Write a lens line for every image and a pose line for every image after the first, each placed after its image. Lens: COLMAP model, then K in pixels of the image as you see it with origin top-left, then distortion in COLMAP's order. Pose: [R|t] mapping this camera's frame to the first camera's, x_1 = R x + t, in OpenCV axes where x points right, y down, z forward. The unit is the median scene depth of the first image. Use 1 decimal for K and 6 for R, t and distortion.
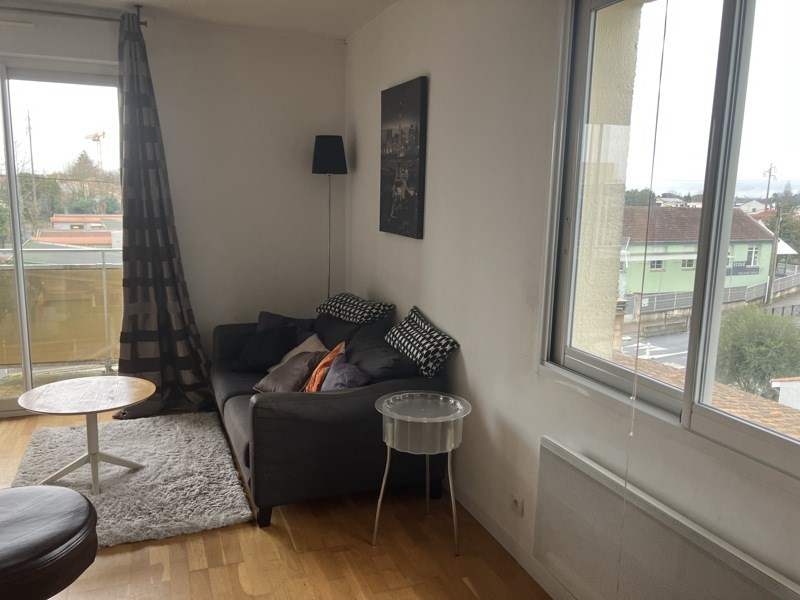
lens RADIAL K [[647.4, 0, 400.0], [0, 647.4, 300.0], [0, 0, 1]] dist [0.063420, -0.107265]
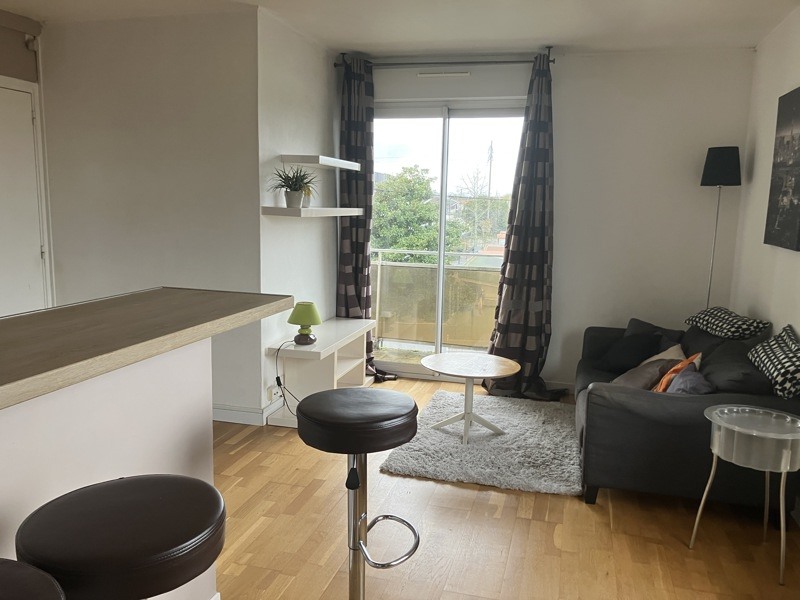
lens RADIAL K [[677.4, 0, 400.0], [0, 677.4, 300.0], [0, 0, 1]] dist [-0.003664, 0.005479]
pose [[0.792779, 0.077588, -0.604551, 0.179230], [-0.101391, 0.994833, -0.005282, 0.039234], [0.601017, 0.065483, 0.796549, -0.110418]]
